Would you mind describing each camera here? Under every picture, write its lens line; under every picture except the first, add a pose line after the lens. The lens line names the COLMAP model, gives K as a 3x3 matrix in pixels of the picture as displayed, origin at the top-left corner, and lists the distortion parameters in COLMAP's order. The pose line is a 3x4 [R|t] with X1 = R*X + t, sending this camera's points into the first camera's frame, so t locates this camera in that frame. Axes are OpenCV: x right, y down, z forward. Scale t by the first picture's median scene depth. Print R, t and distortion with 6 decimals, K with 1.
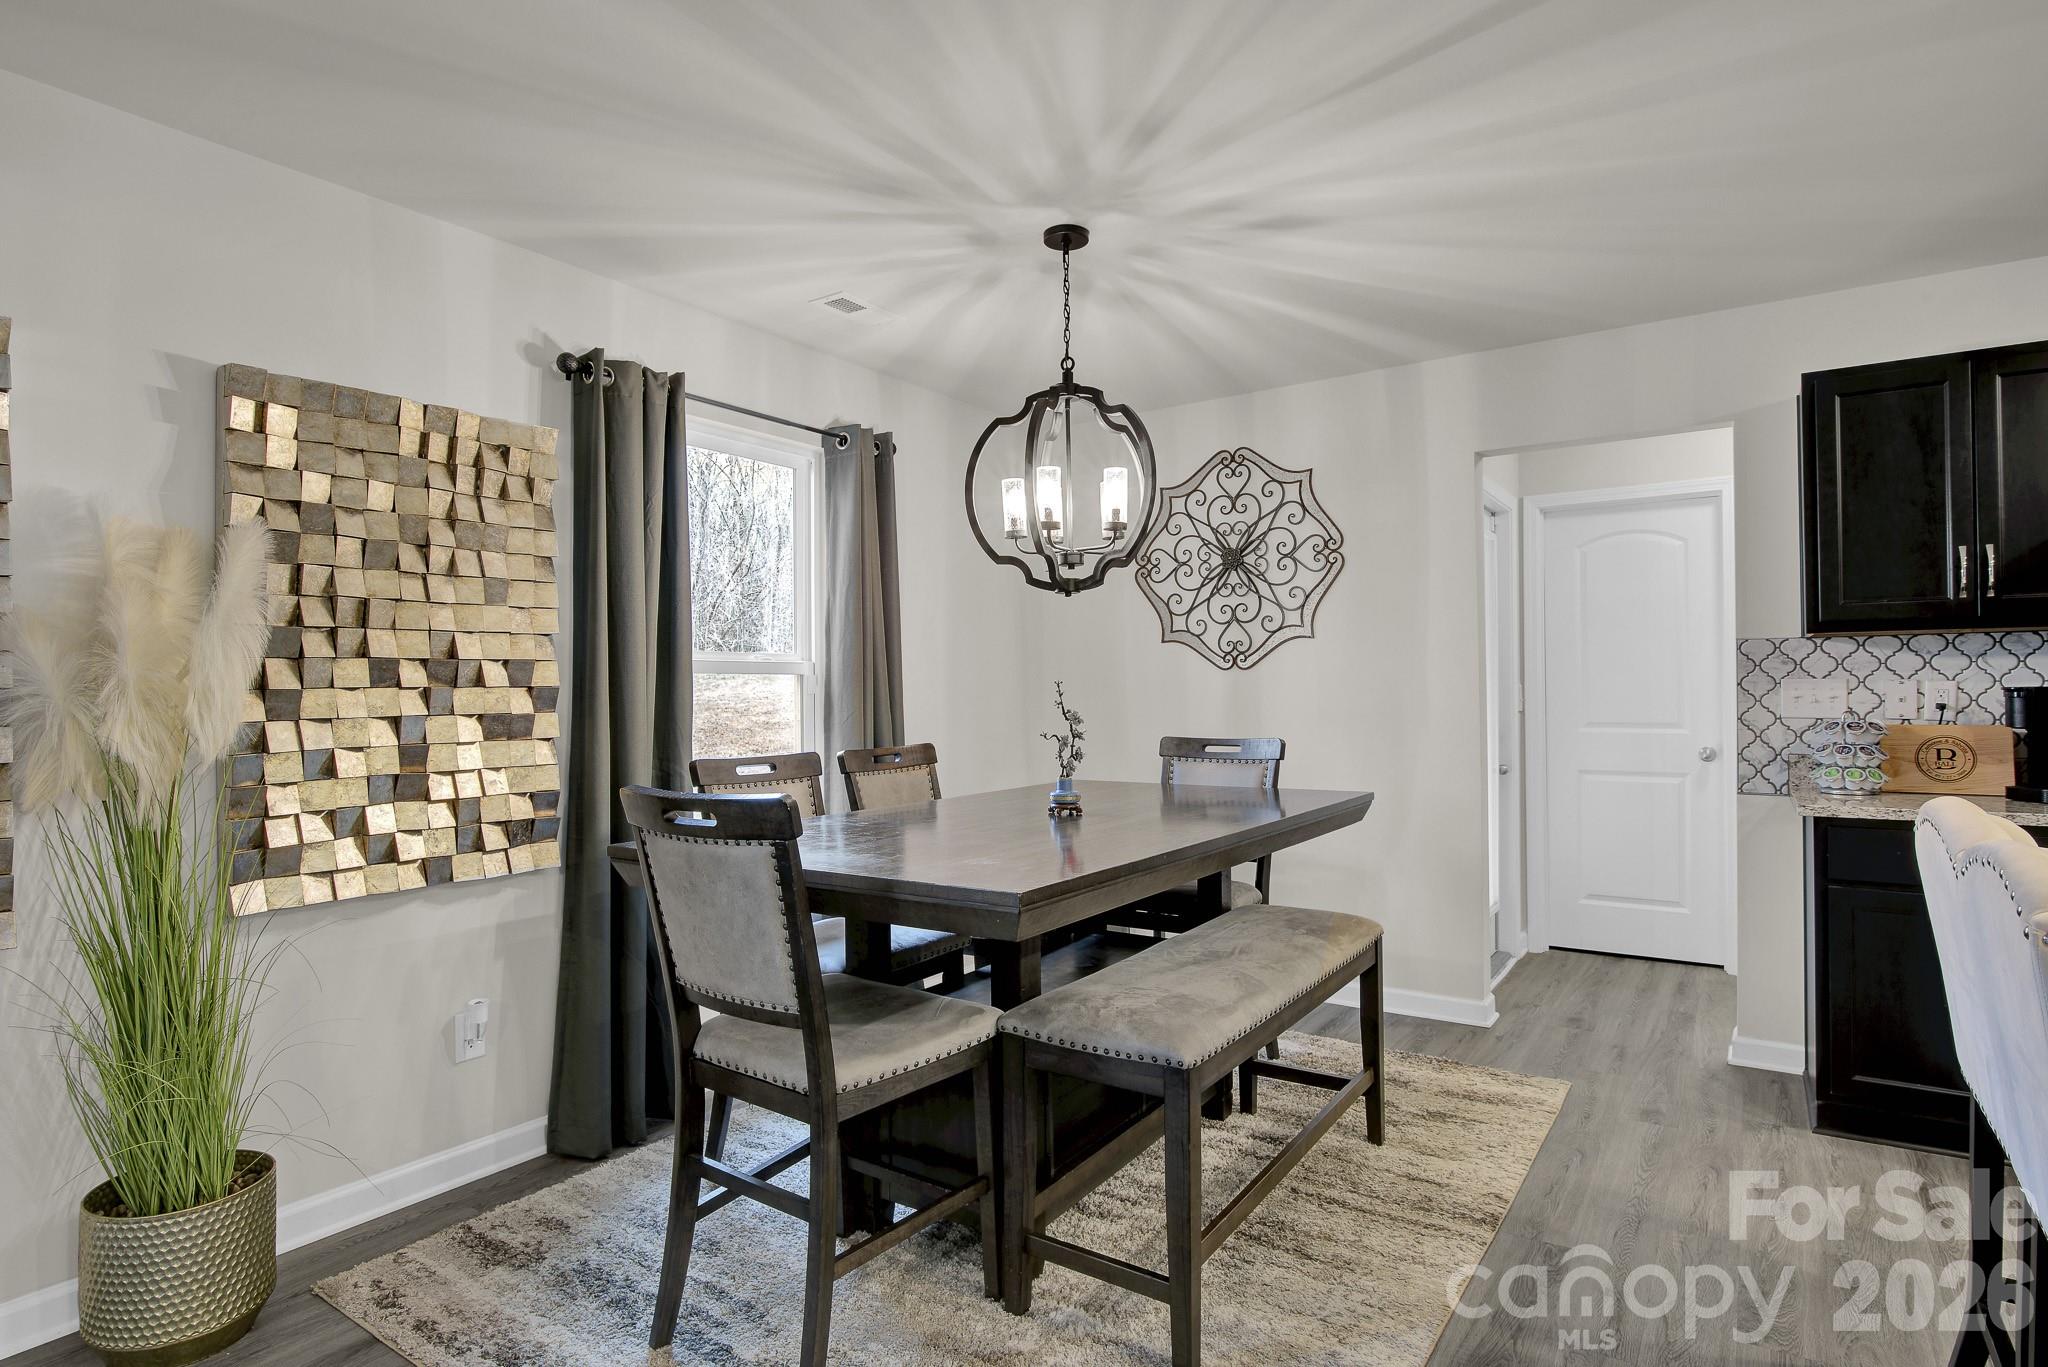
lens RADIAL K [[1072.2, 0, 1028.0], [0, 1072.2, 688.3], [0, 0, 1]] dist [-0.019137, -0.000042]
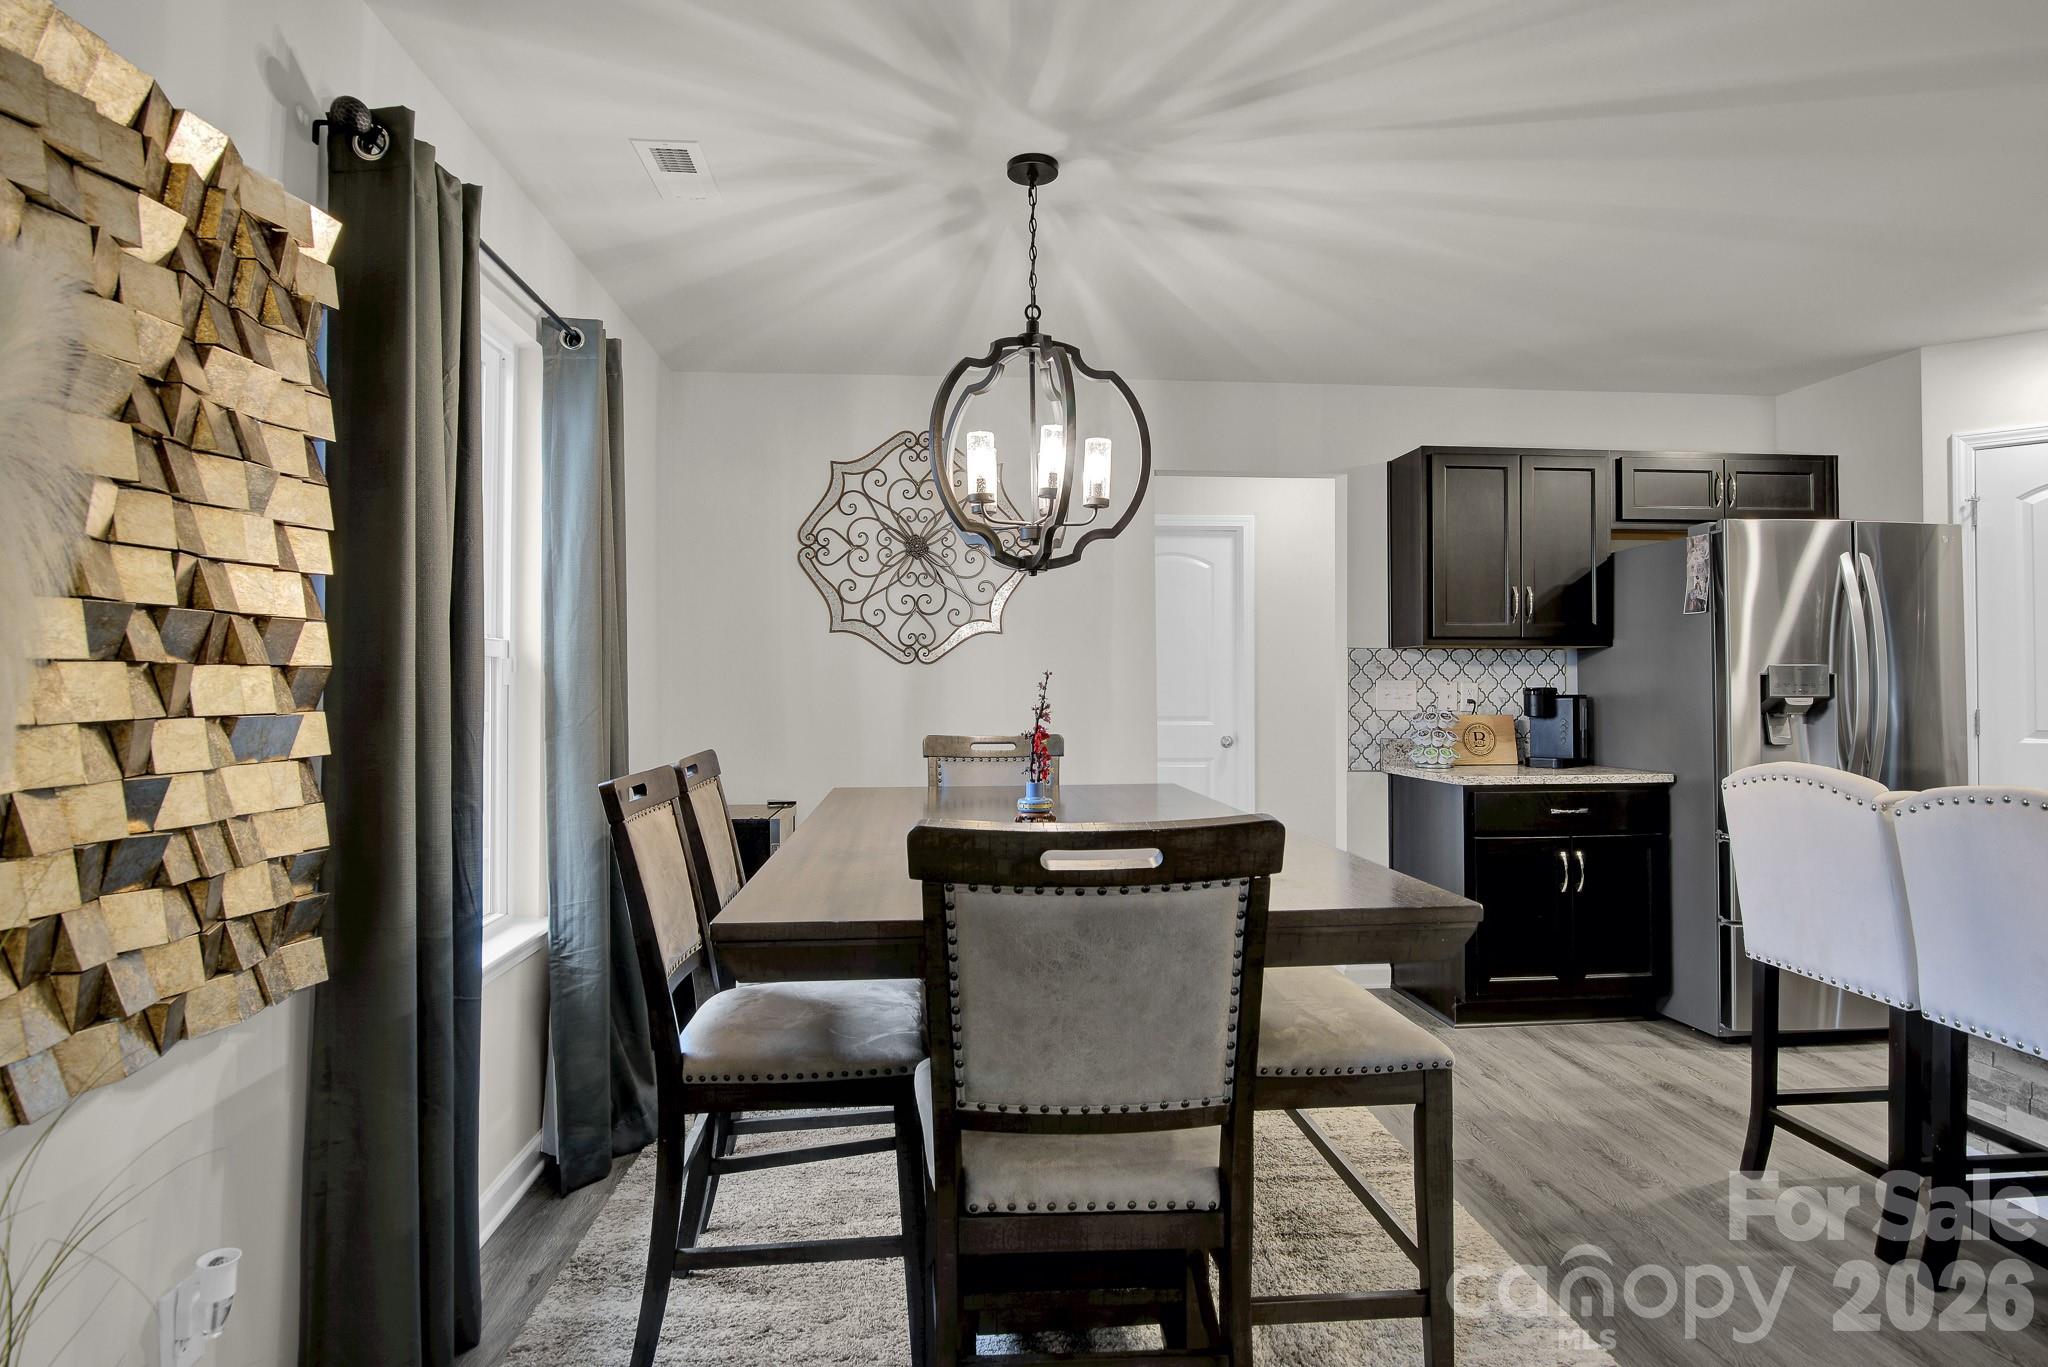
lens RADIAL K [[1072.2, 0, 1017.2], [0, 1072.2, 674.6], [0, 0, 1]] dist [-0.019137, -0.000042]
pose [[0.773165, 0.015533, 0.634015, -0.480761], [-0.007968, 0.999859, -0.014779, 0.007612], [-0.634155, 0.006375, 0.773179, 0.300620]]
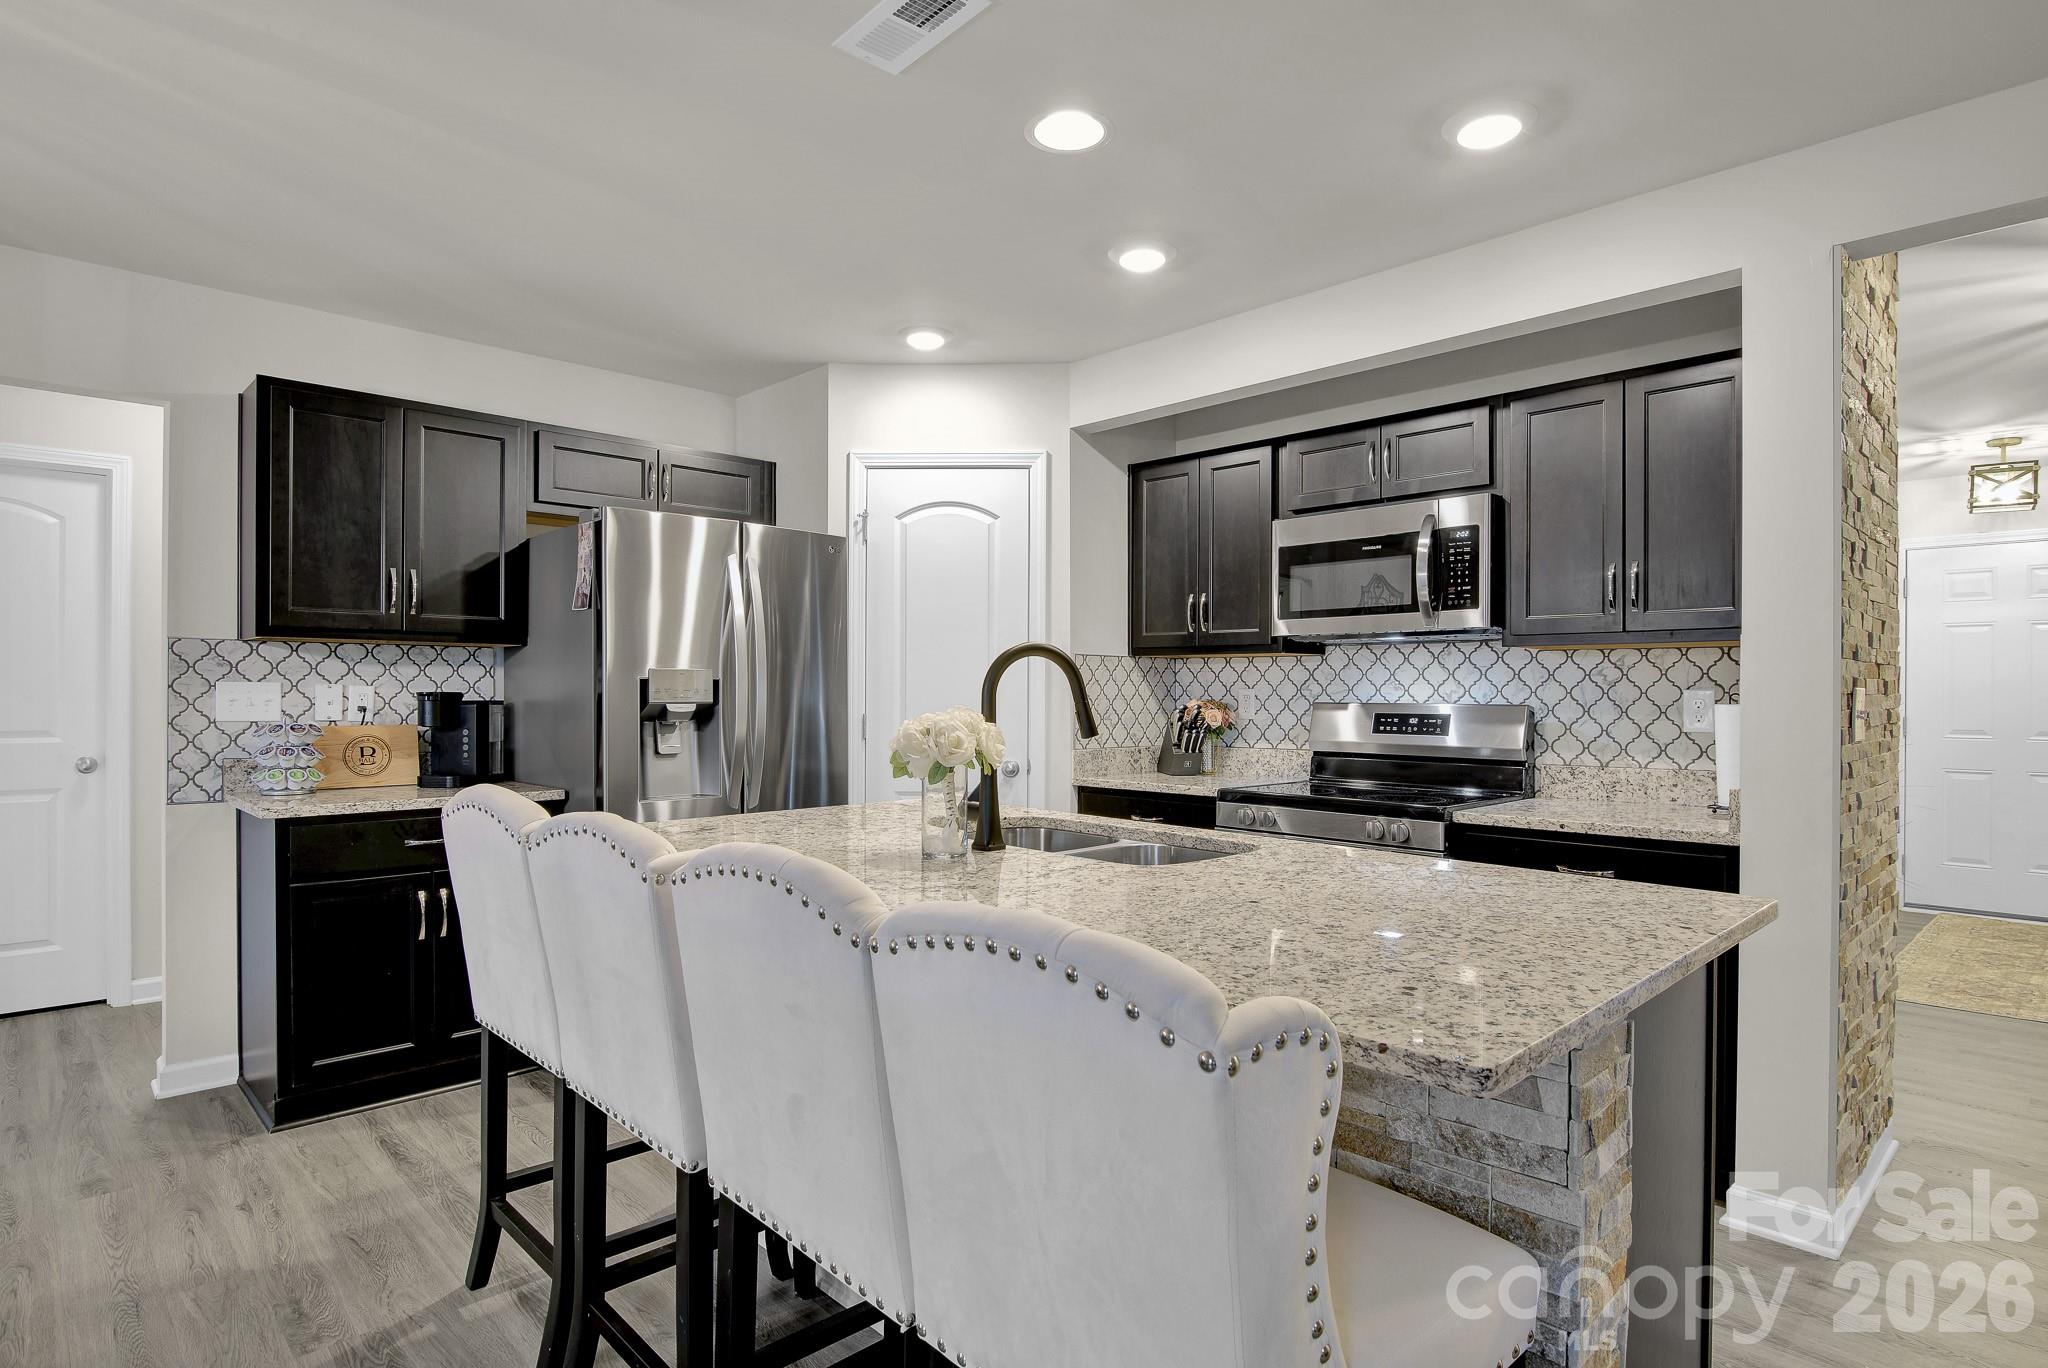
lens RADIAL K [[1072.2, 0, 1022.0], [0, 1072.2, 692.3], [0, 0, 1]] dist [-0.019137, -0.000042]
pose [[0.196521, 0.009559, 0.980453, -0.101335], [-0.008005, 0.999935, -0.008145, 0.003308], [-0.980467, -0.006248, 0.196585, 0.097604]]
